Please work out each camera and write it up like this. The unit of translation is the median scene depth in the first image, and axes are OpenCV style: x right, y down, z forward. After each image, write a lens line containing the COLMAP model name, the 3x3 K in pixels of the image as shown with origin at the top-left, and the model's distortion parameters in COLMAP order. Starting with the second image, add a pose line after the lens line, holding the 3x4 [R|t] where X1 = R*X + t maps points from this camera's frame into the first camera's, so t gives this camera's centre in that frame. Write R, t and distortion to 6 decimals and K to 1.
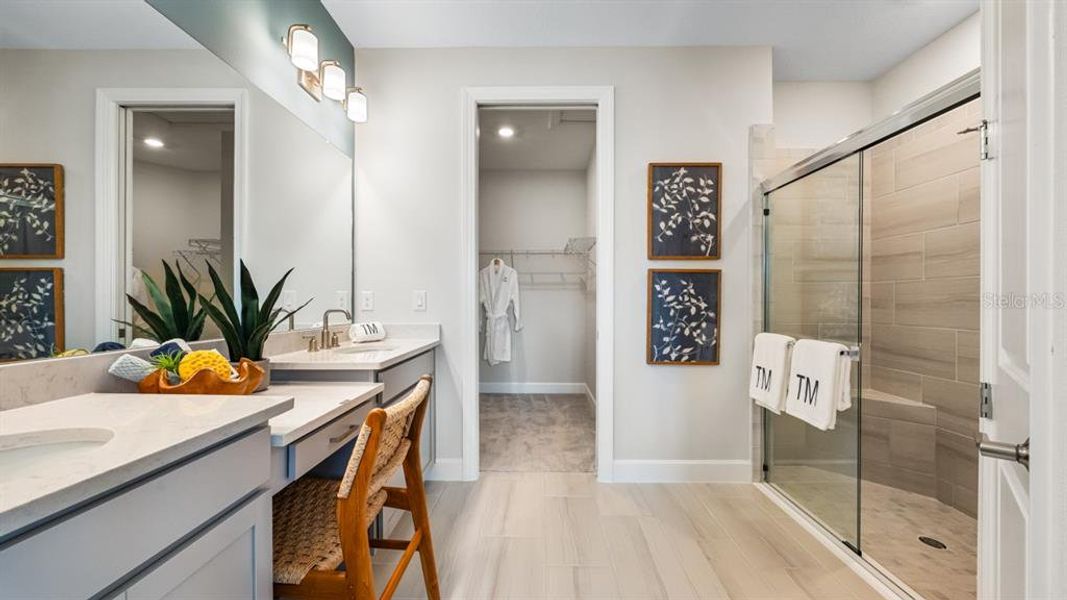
lens RADIAL K [[382.3, 0, 534.6], [0, 382.3, 301.7], [0, 0, 1]] dist [-0.000711, -0.000067]
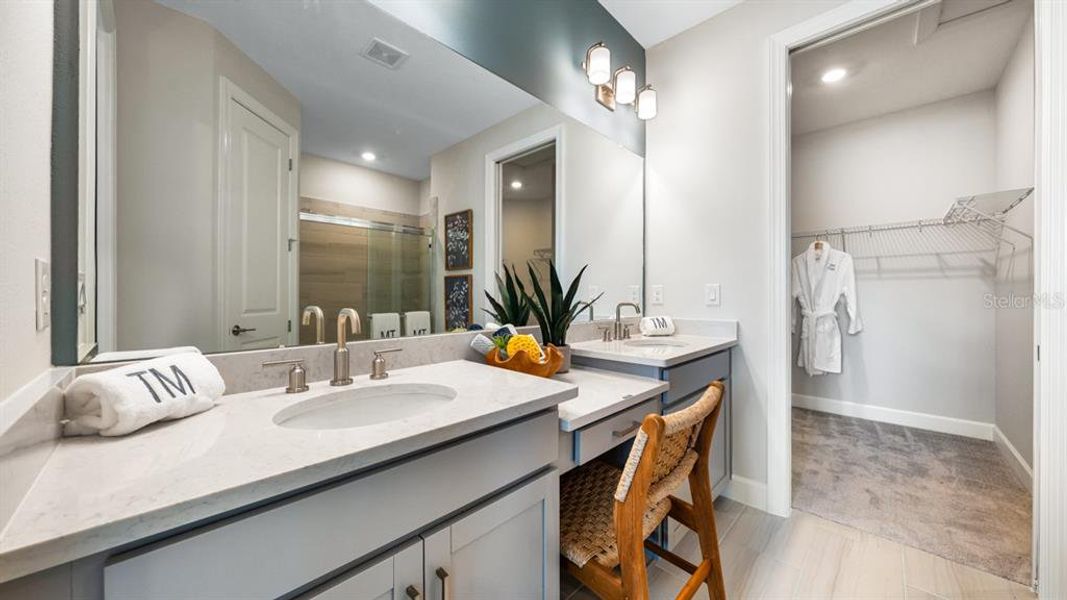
lens RADIAL K [[360.1, 0, 537.9], [0, 360.1, 297.1], [0, 0, 1]] dist [-0.001385, -0.000054]
pose [[0.727100, 0.001836, -0.686529, -0.018636], [-0.000094, 0.999997, 0.002574, 0.001671], [0.686532, -0.001807, 0.727098, 0.115482]]
